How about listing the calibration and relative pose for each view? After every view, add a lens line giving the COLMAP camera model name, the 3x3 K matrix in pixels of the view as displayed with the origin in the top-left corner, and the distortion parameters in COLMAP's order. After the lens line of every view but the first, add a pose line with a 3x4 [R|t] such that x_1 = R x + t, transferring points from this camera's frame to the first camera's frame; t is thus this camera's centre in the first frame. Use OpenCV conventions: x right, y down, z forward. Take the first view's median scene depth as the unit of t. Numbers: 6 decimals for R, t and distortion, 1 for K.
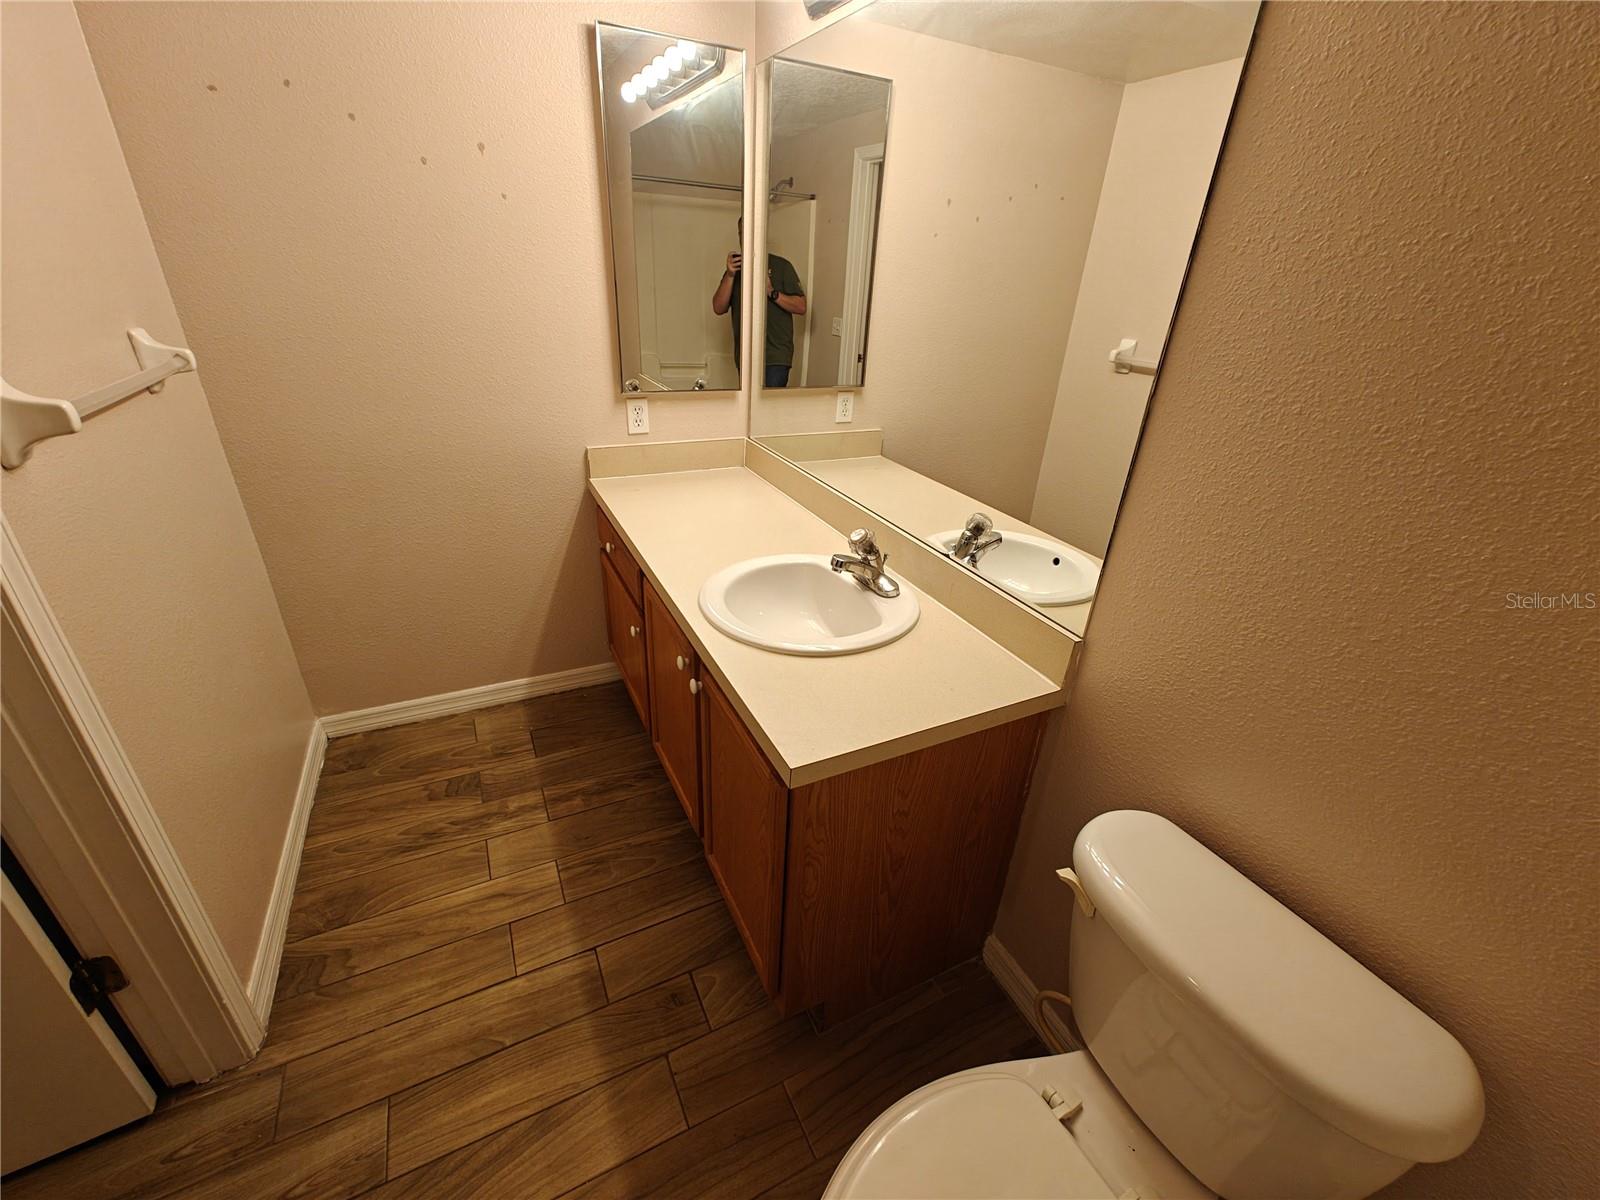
lens RADIAL K [[673.4, 0, 799.8], [0, 673.4, 603.0], [0, 0, 1]] dist [0.003896, -0.000712]
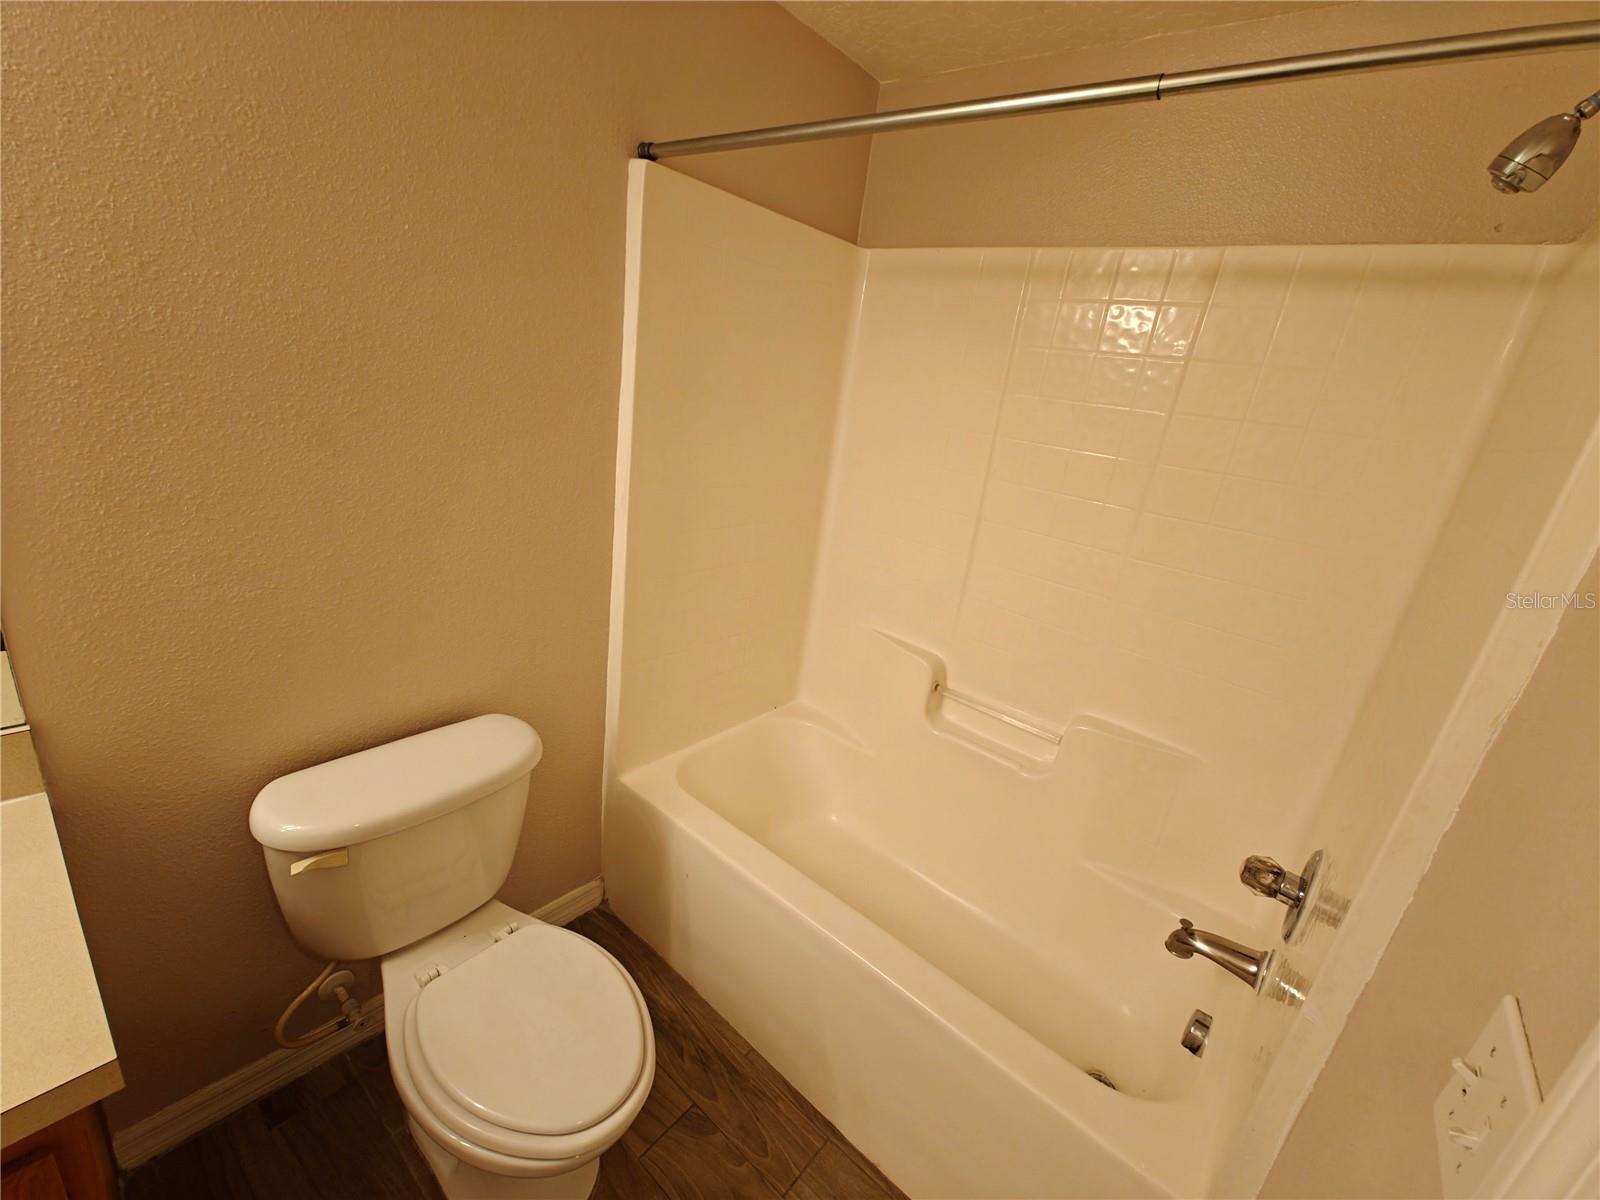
lens RADIAL K [[673.4, 0, 799.8], [0, 673.4, 603.0], [0, 0, 1]] dist [0.003896, -0.000712]
pose [[-0.384423, -0.383653, 0.839660, -0.752082], [0.278208, 0.819120, 0.501640, -0.290824], [-0.880238, 0.426442, -0.208153, 0.433389]]
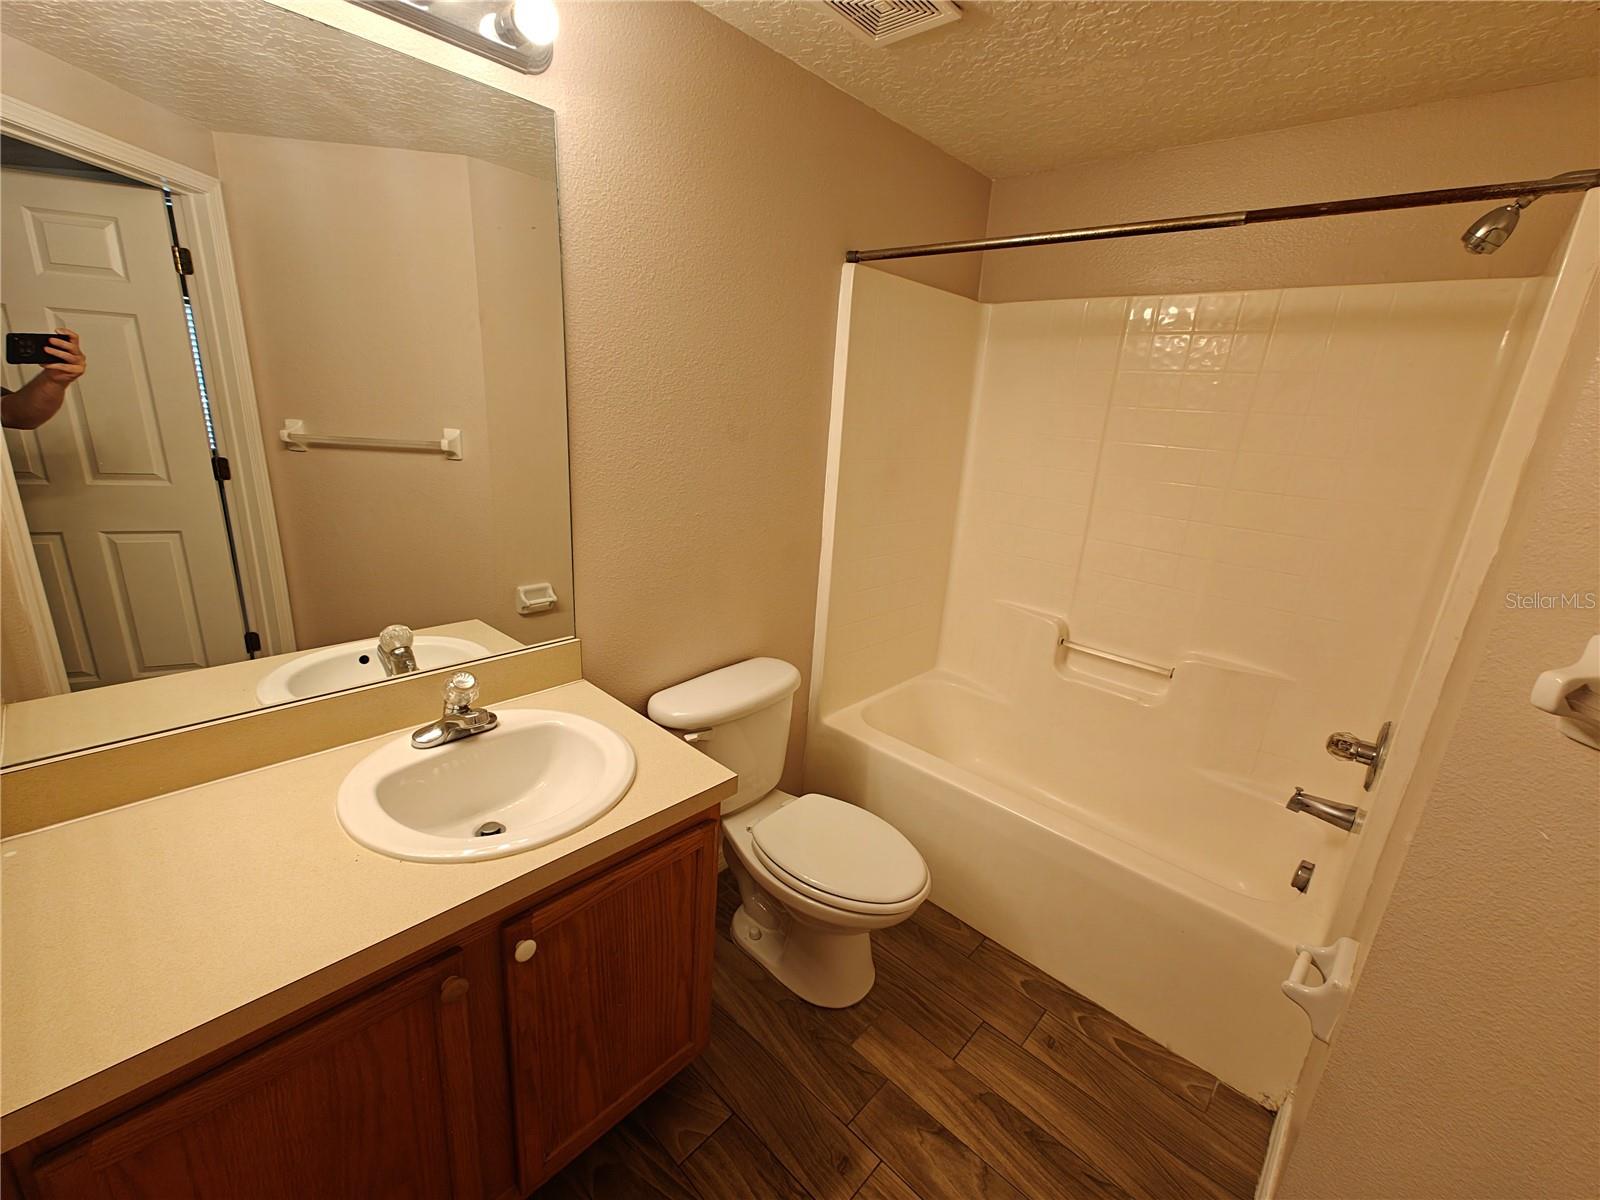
lens RADIAL K [[673.6, 0, 804.8], [0, 673.6, 607.6], [0, 0, 1]] dist [0.008953, 0.000262]
pose [[-0.341396, -0.335275, 0.878089, -1.236690], [0.349115, 0.822151, 0.449651, -0.592779], [-0.872678, 0.460063, -0.163630, 1.060934]]
